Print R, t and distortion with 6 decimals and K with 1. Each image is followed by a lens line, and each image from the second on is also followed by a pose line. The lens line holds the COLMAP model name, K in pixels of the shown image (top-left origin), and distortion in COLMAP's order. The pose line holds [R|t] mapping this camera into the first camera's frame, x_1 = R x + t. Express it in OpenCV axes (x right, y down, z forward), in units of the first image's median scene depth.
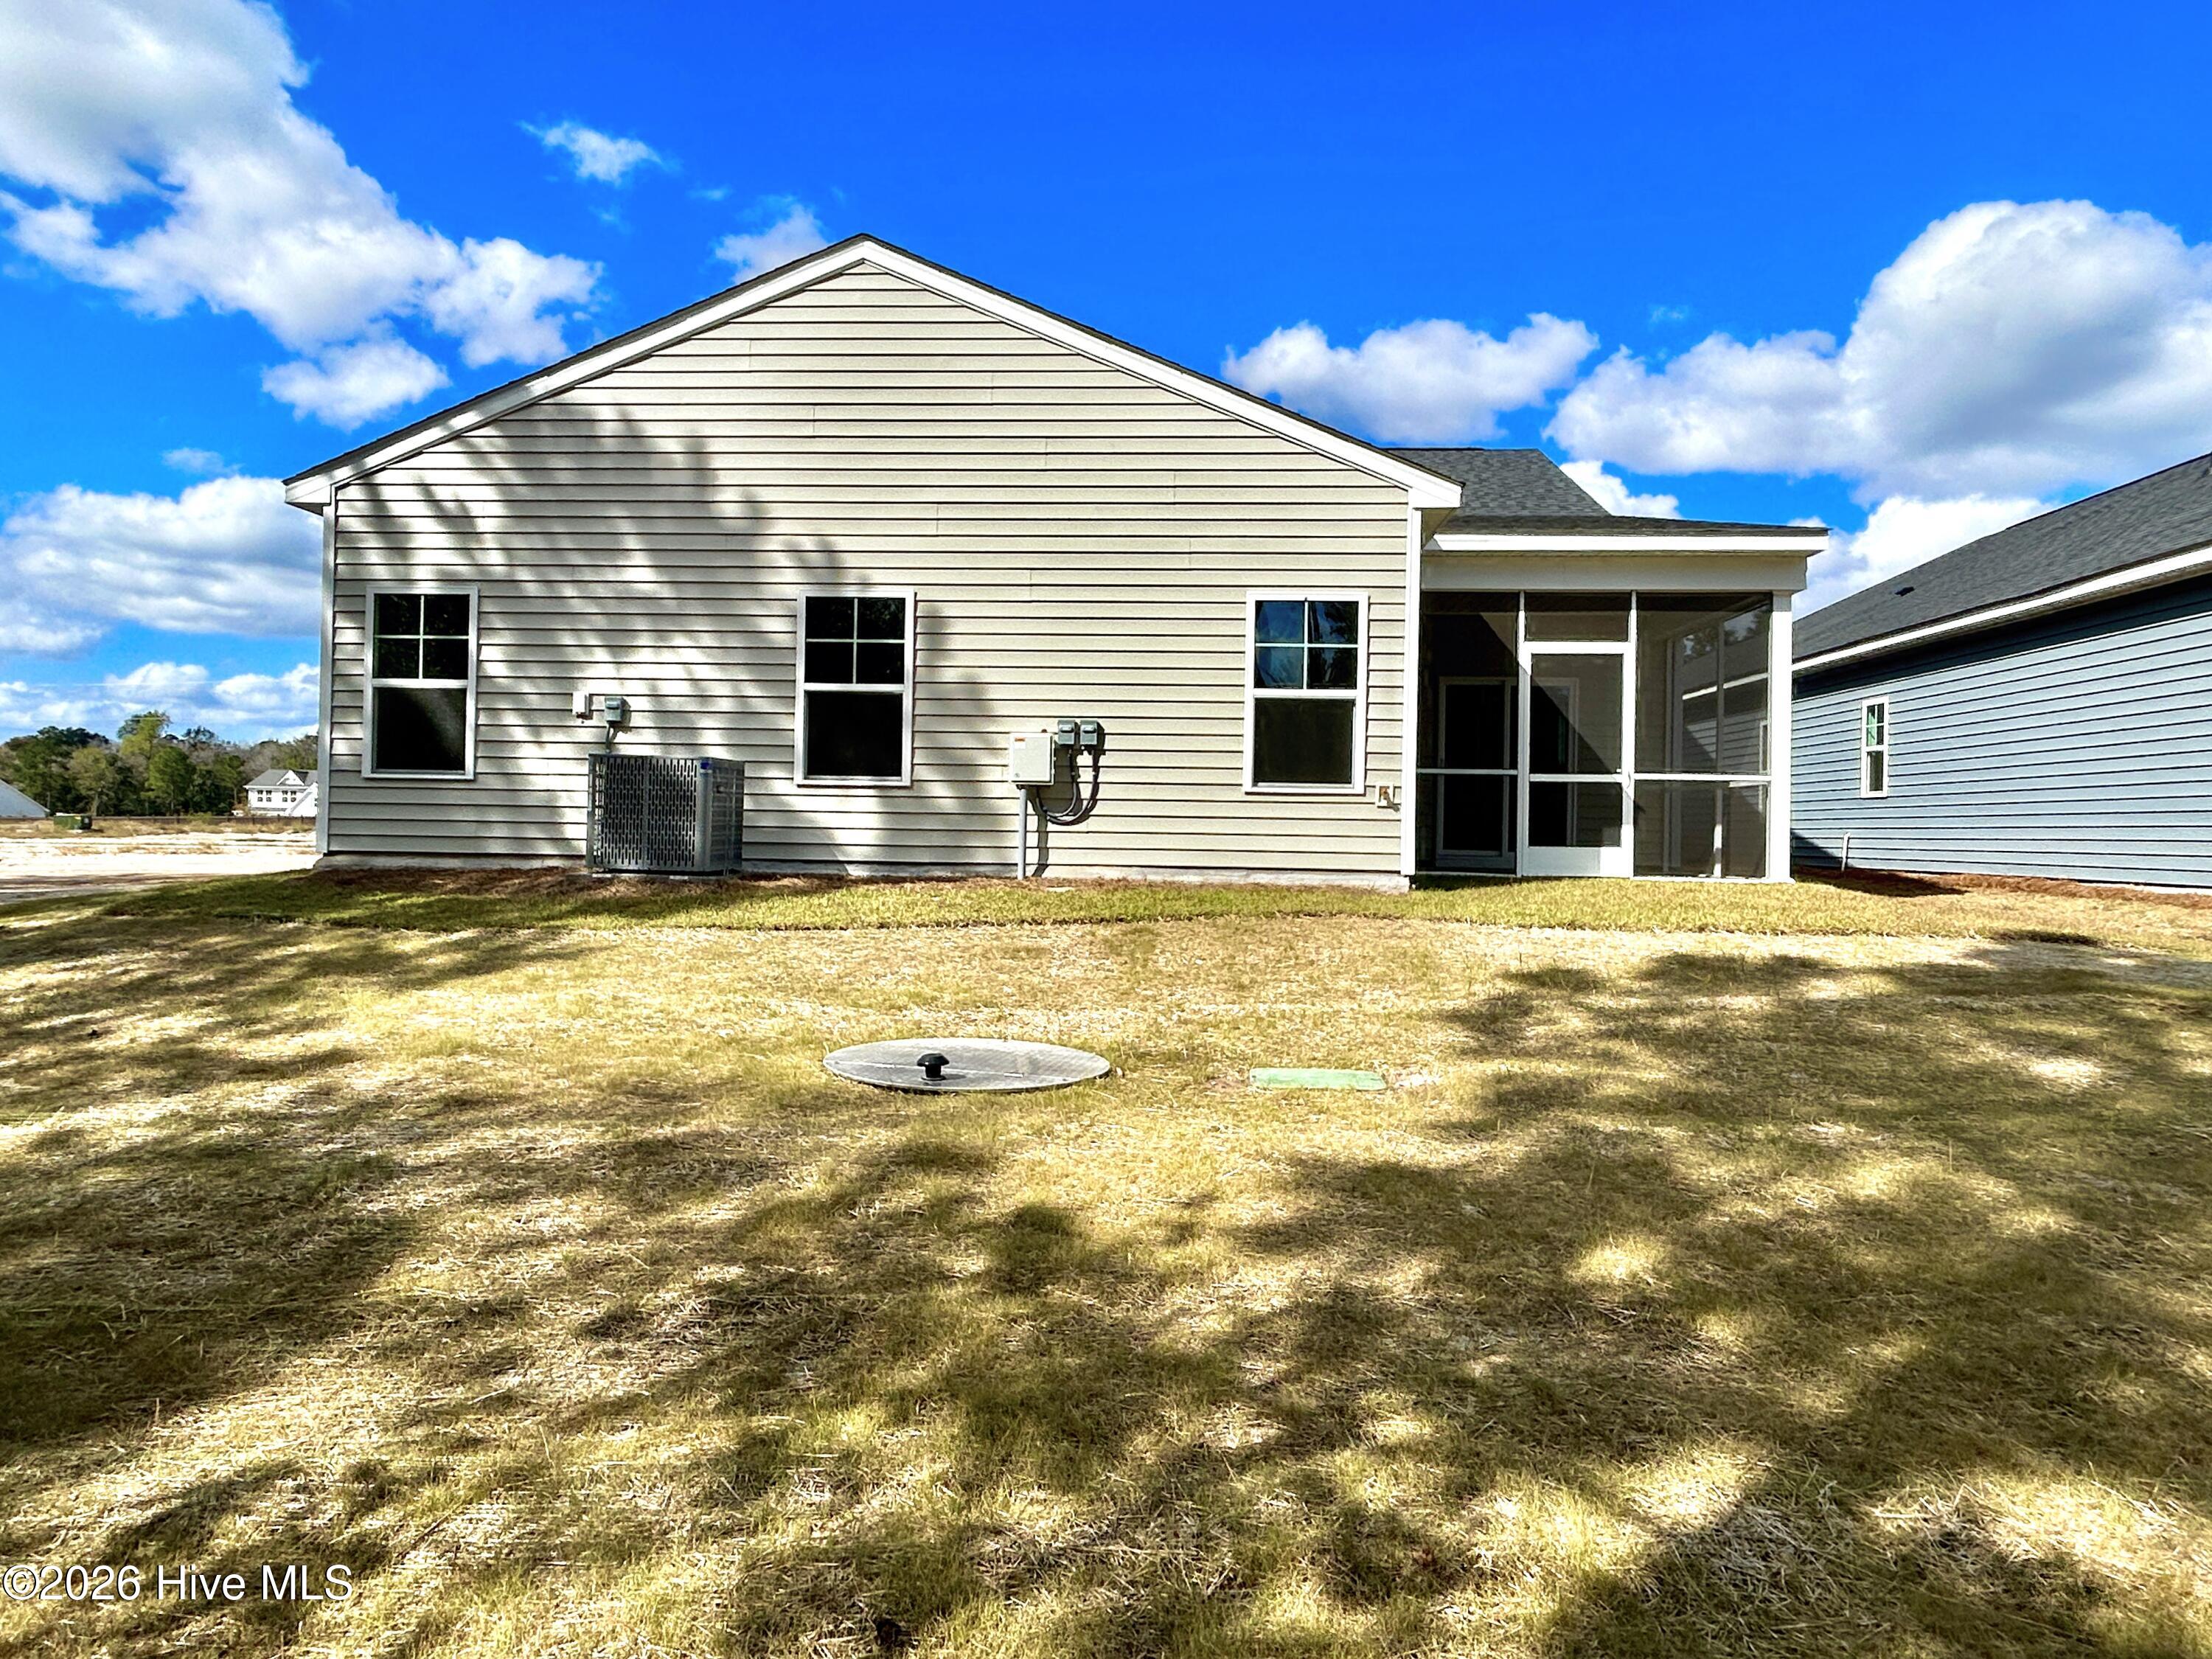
lens RADIAL K [[1362.8, 0, 1094.3], [0, 1362.8, 825.6], [0, 0, 1]] dist [-0.004630, -0.001216]
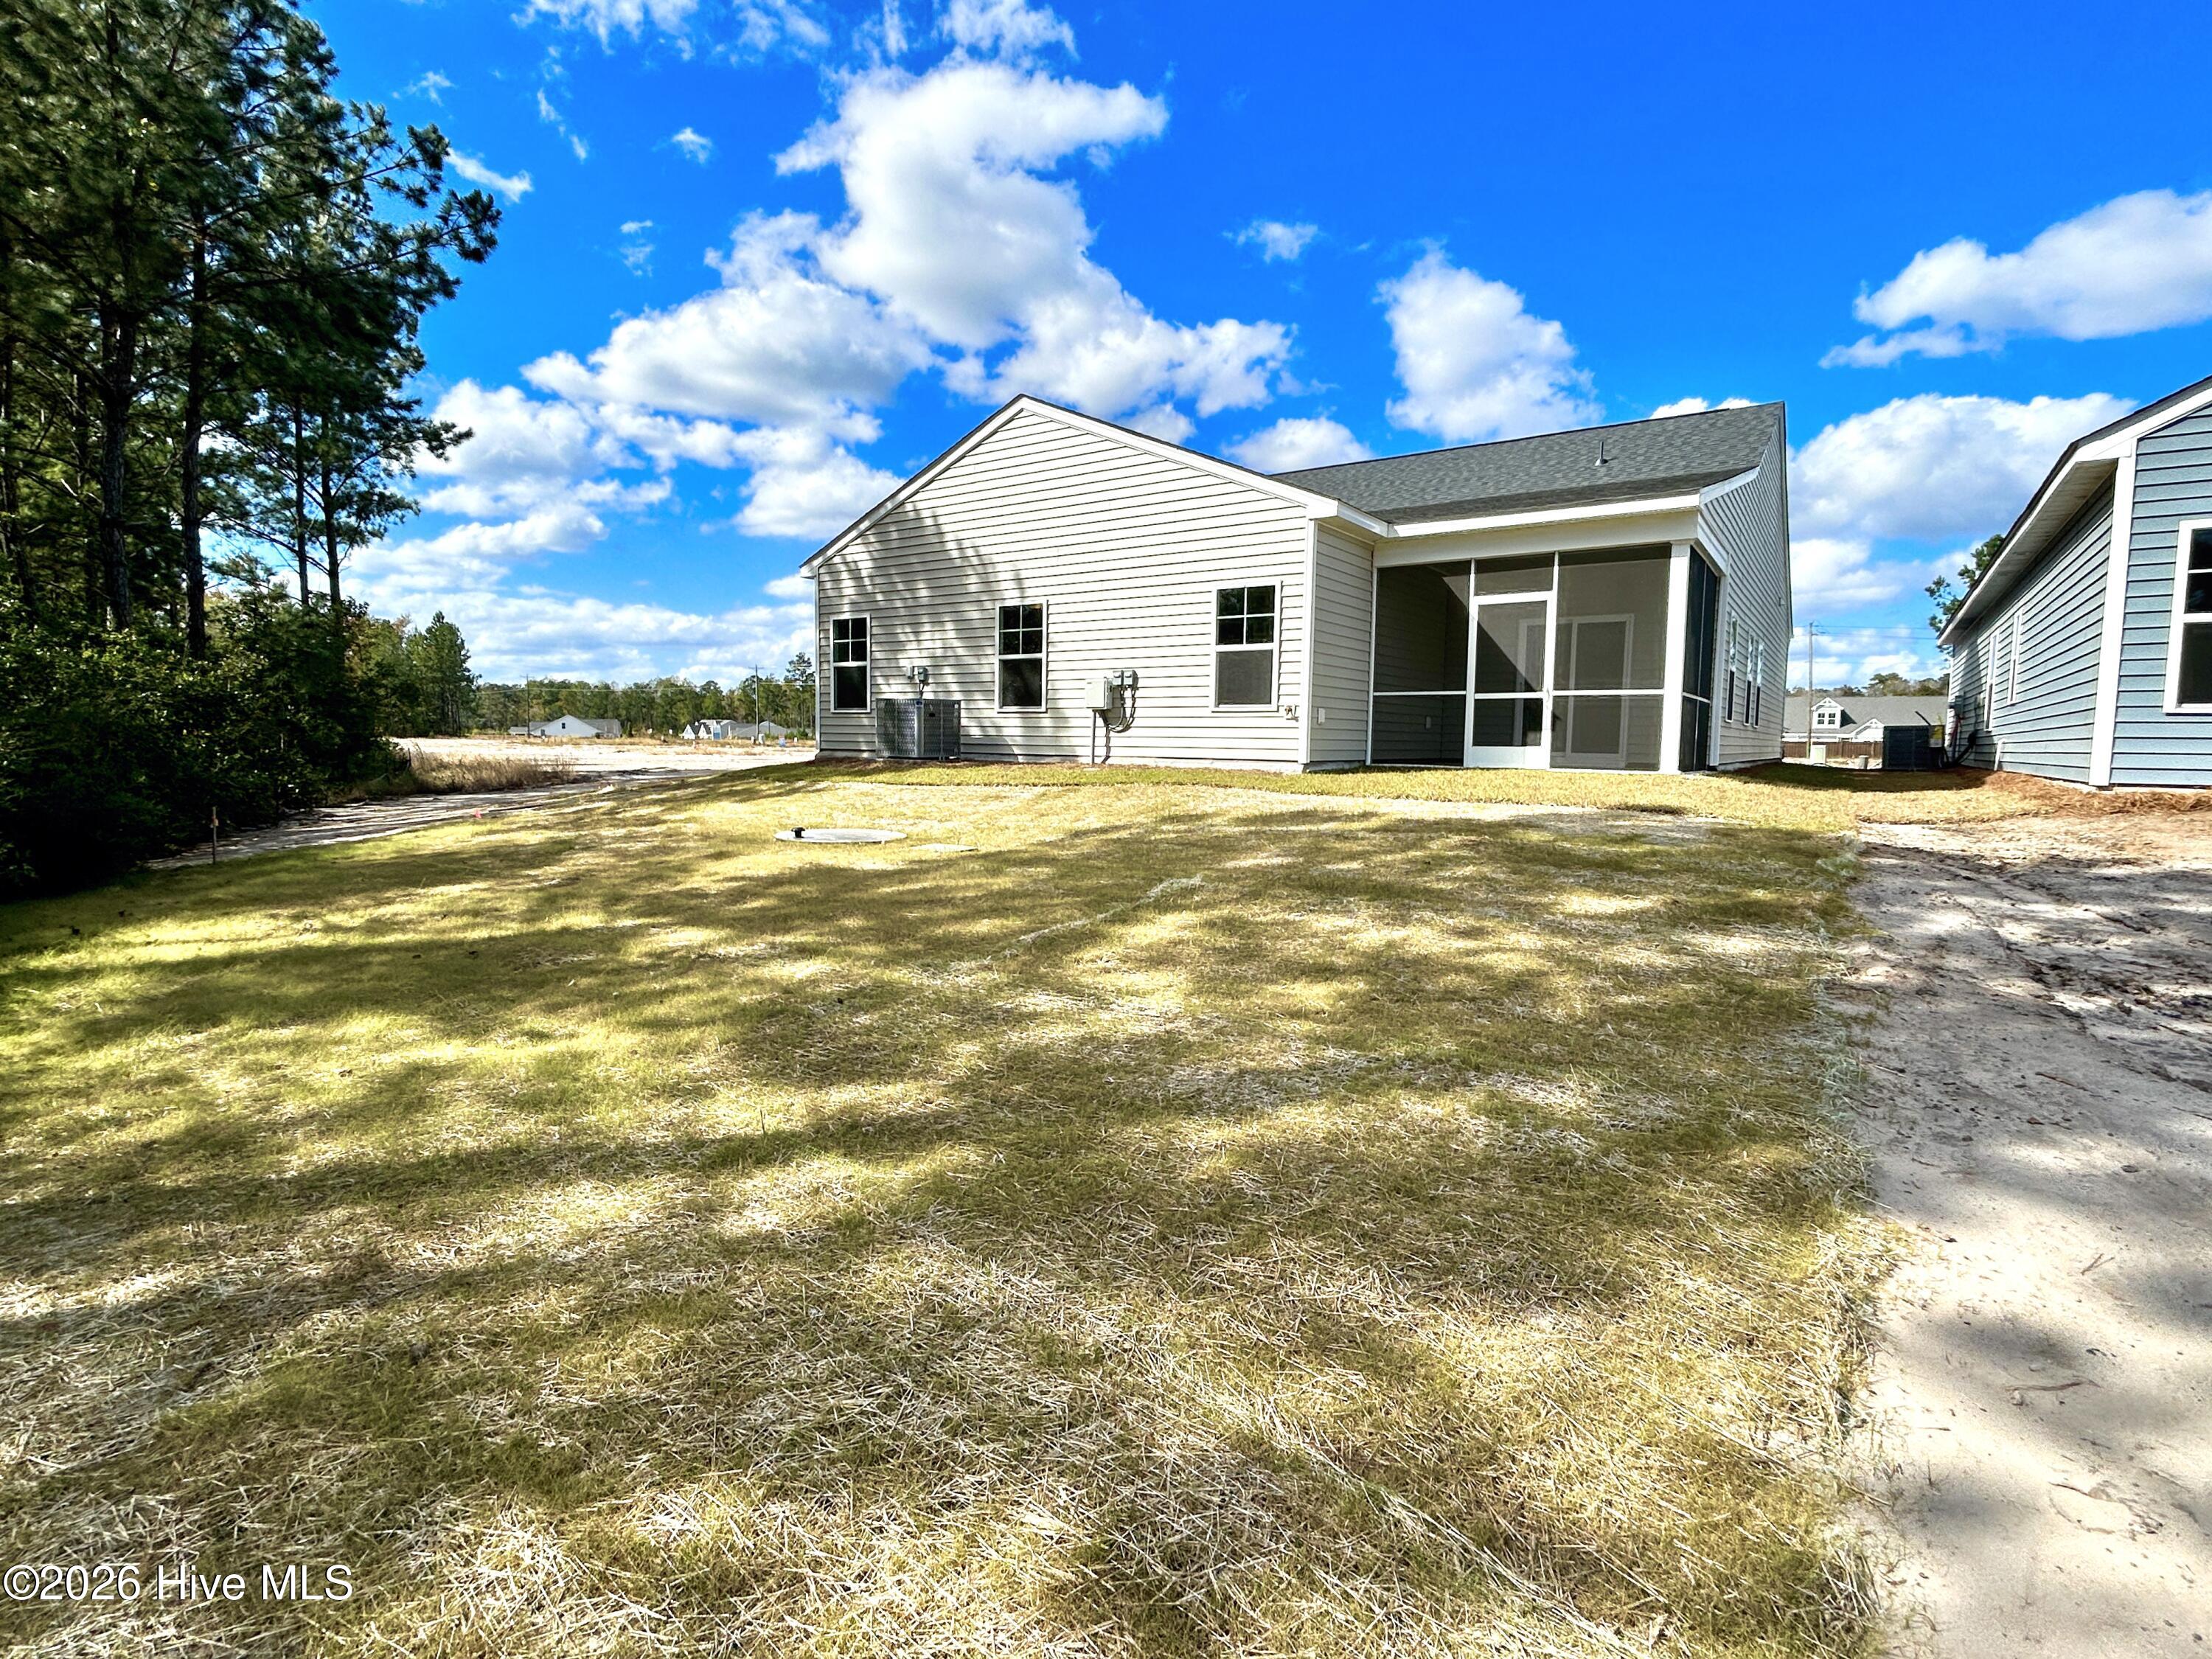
lens RADIAL K [[1056.2, 0, 1107.0], [0, 1056.2, 838.0], [0, 0, 1]] dist [-0.003972, -0.000872]
pose [[0.851276, 0.042762, -0.522973, 0.659945], [0.002405, 0.996345, 0.085383, 0.017963], [0.524713, -0.073942, 0.848062, -0.133019]]
